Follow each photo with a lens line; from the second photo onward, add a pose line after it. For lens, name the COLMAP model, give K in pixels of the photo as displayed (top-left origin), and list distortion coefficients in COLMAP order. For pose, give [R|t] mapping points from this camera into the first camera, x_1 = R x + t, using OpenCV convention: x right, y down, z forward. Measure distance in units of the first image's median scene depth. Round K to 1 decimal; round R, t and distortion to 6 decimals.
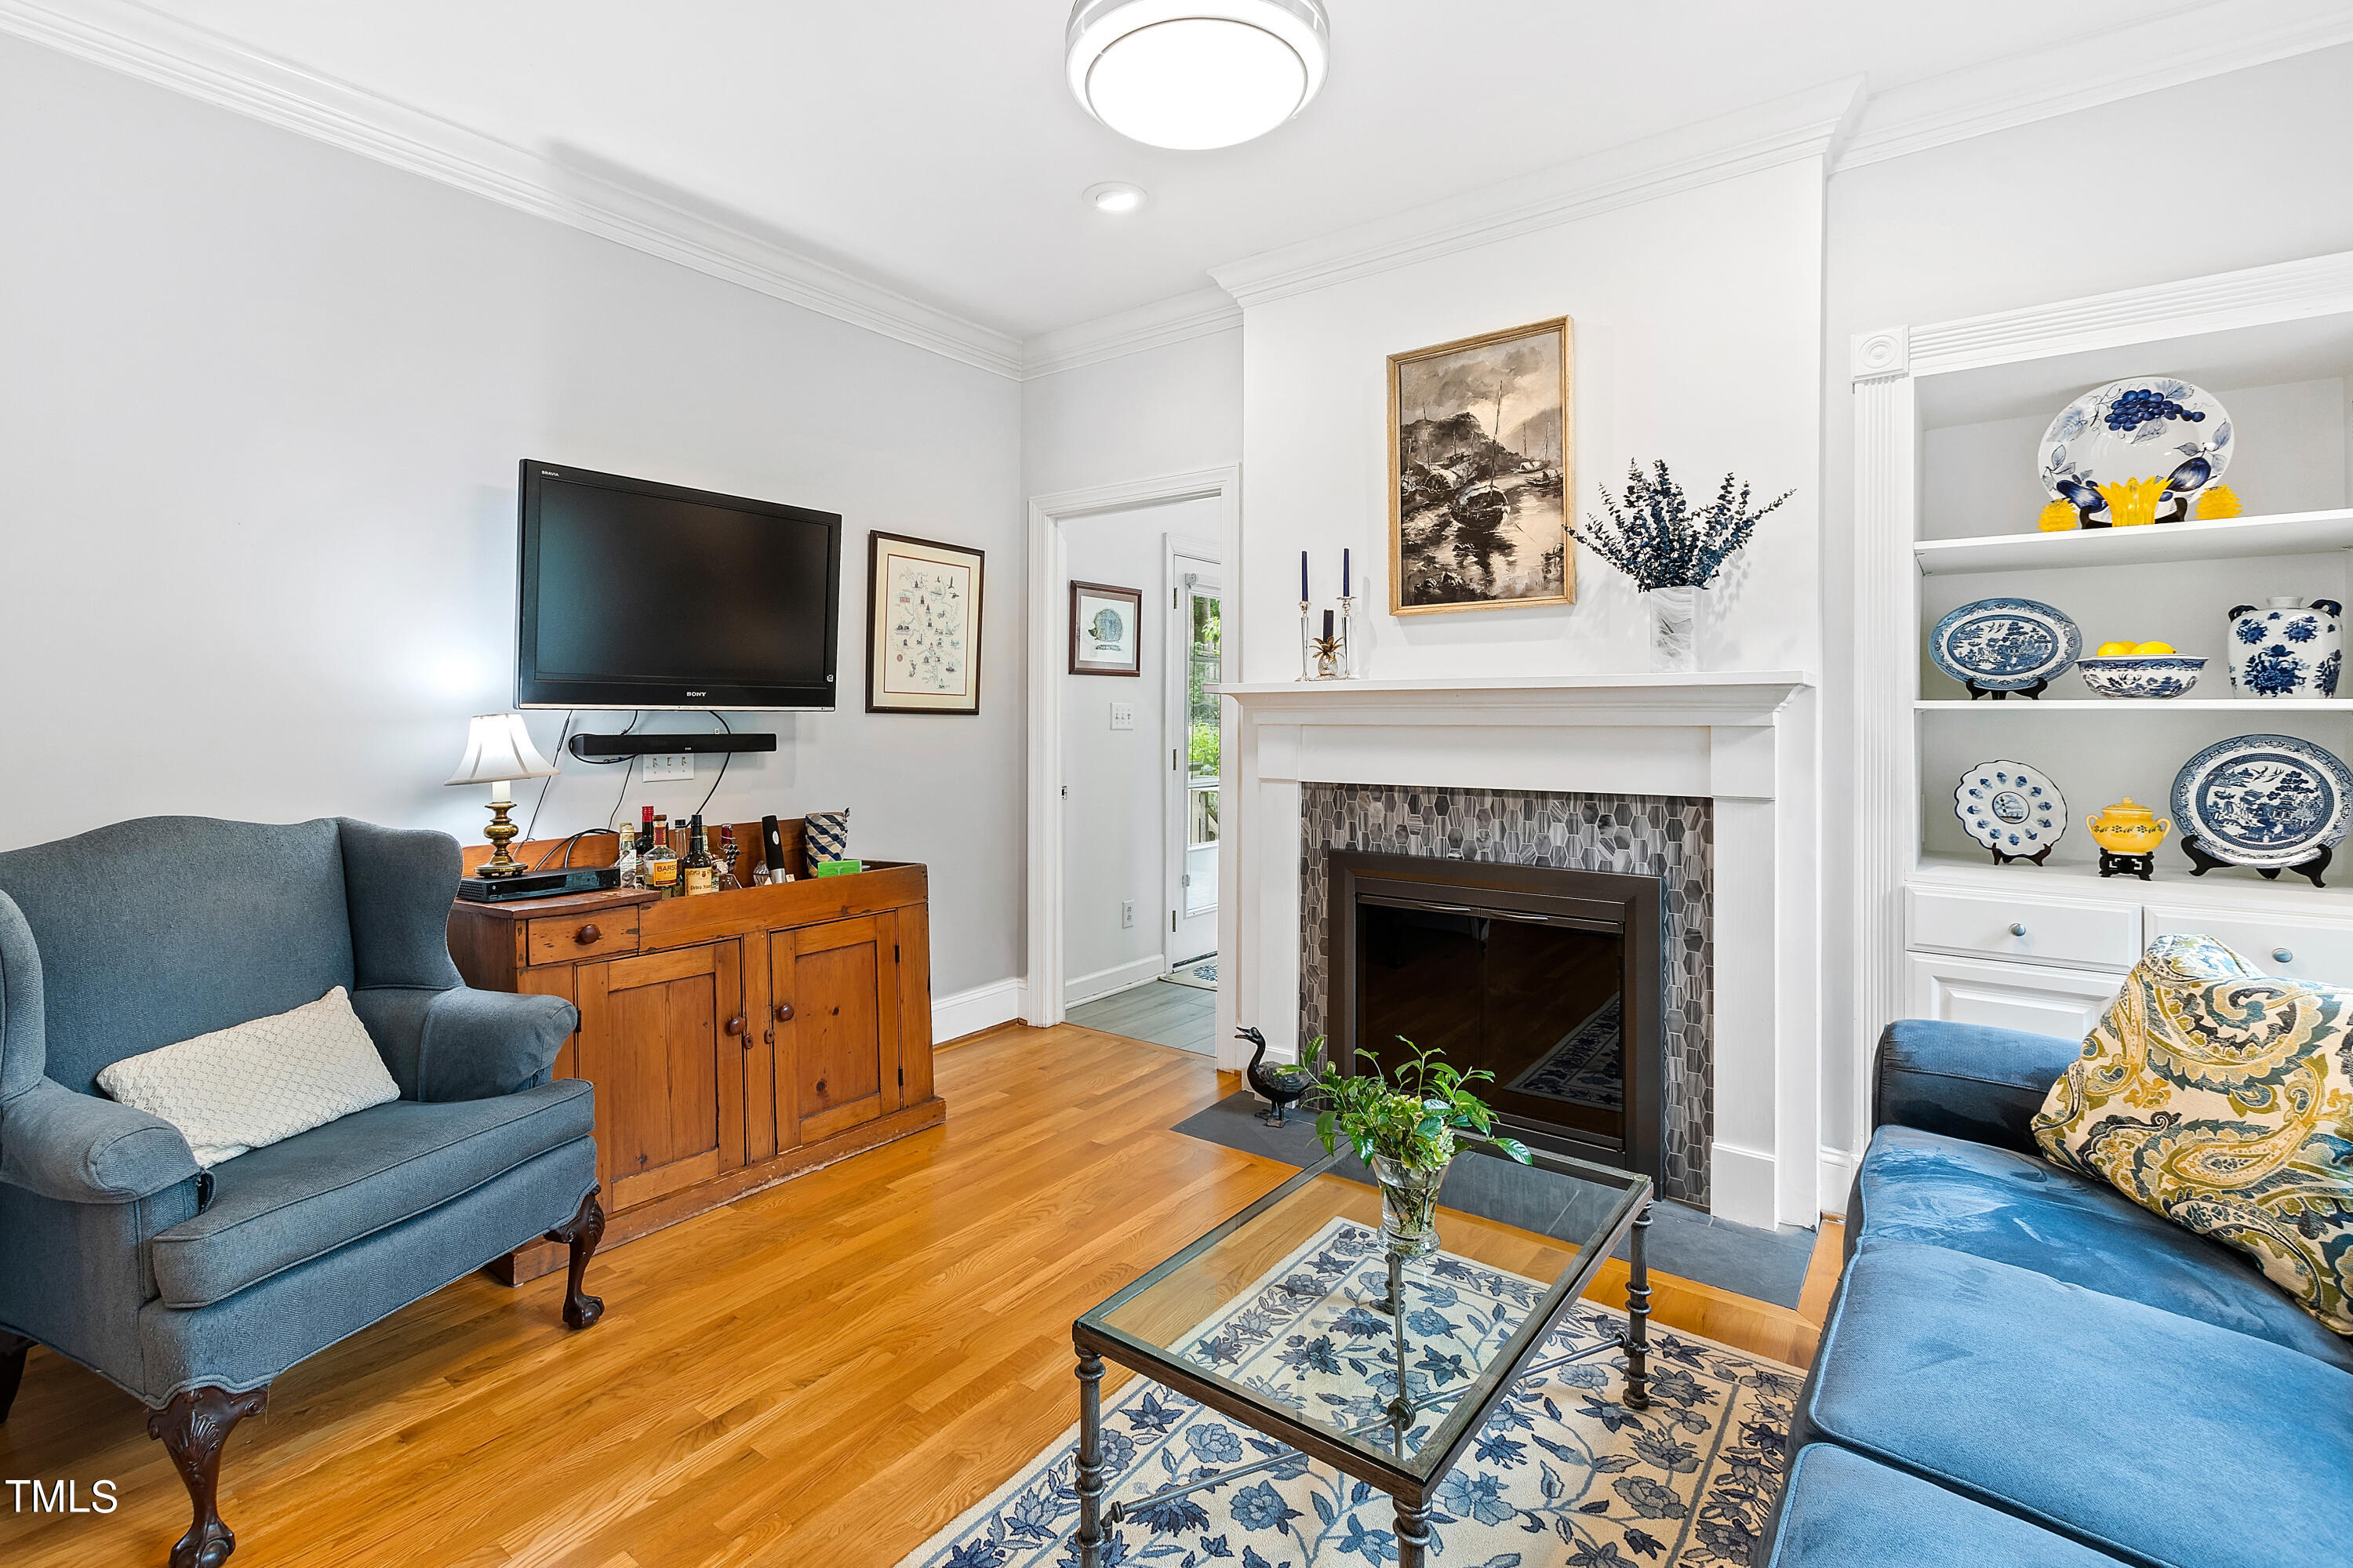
lens RADIAL K [[1027.5, 0, 1153.8], [0, 1027.5, 722.1], [0, 0, 1]] dist [0.008048, -0.003307]
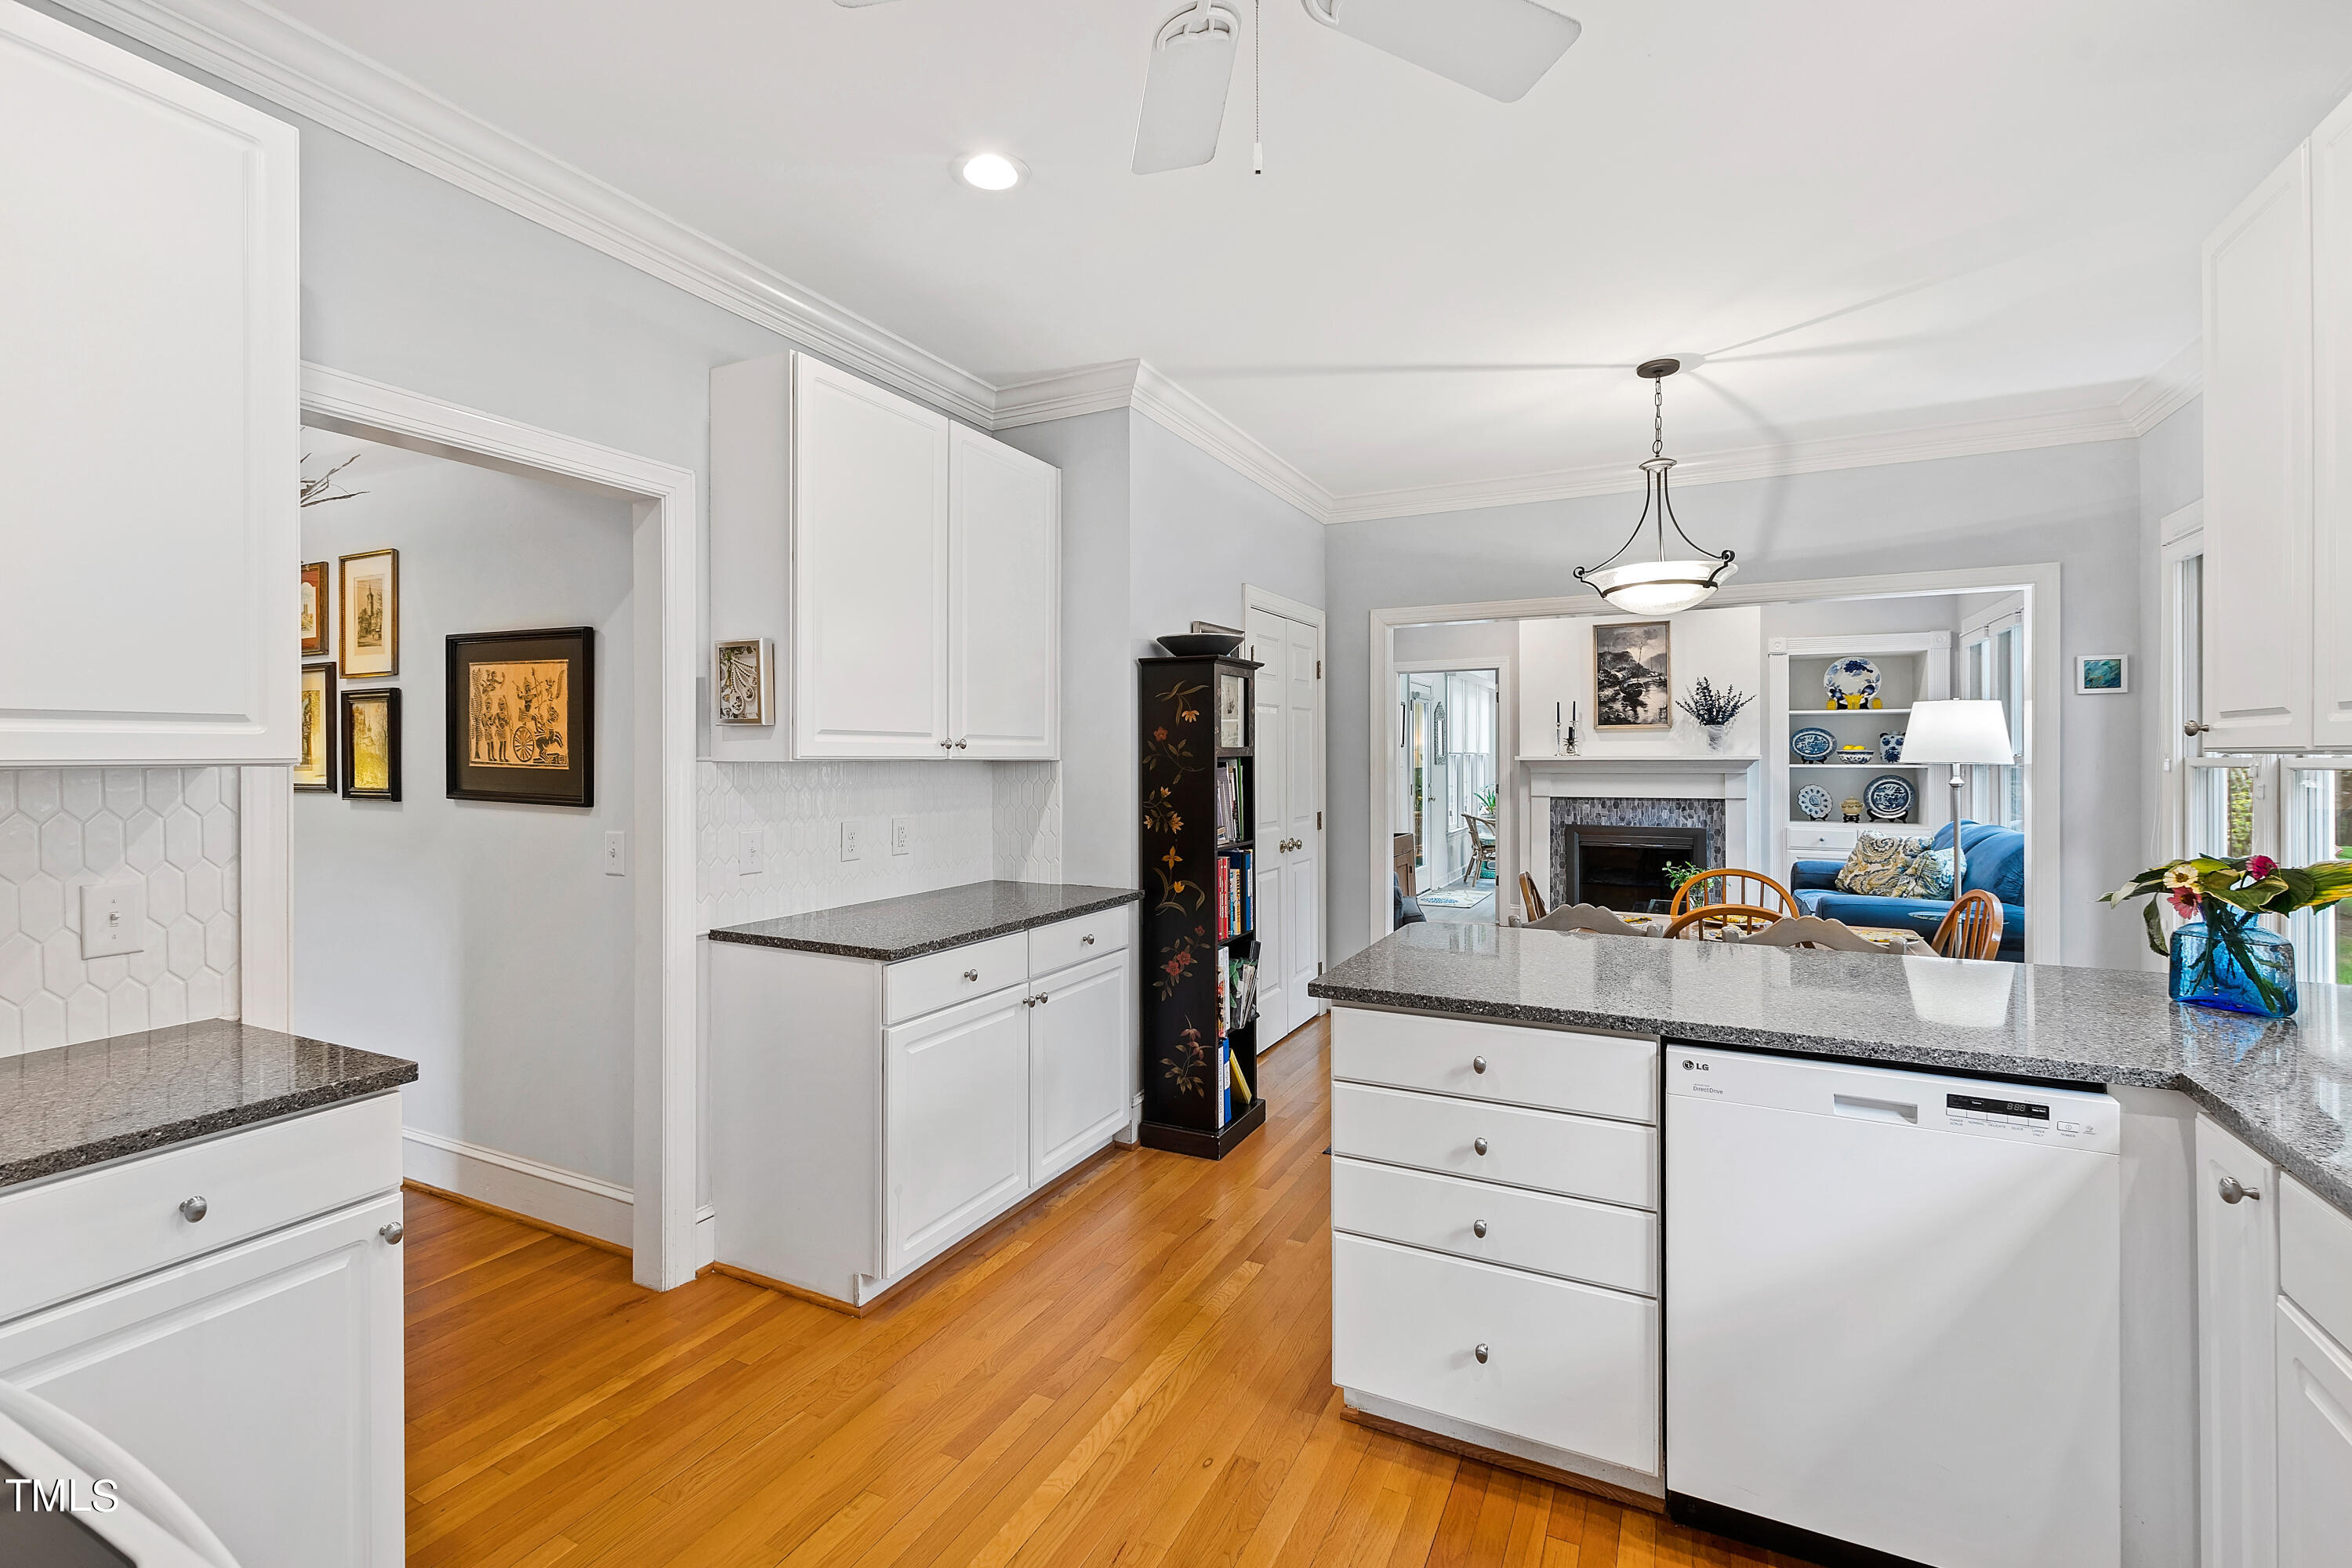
lens RADIAL K [[1027.0, 0, 1146.5], [0, 1027.0, 756.4], [0, 0, 1]] dist [0.008048, -0.003307]
pose [[0.982626, -0.005297, 0.185520, -1.466880], [0.005327, 0.999986, 0.000337, -0.049841], [-0.185519, 0.000657, 0.982640, -1.410519]]
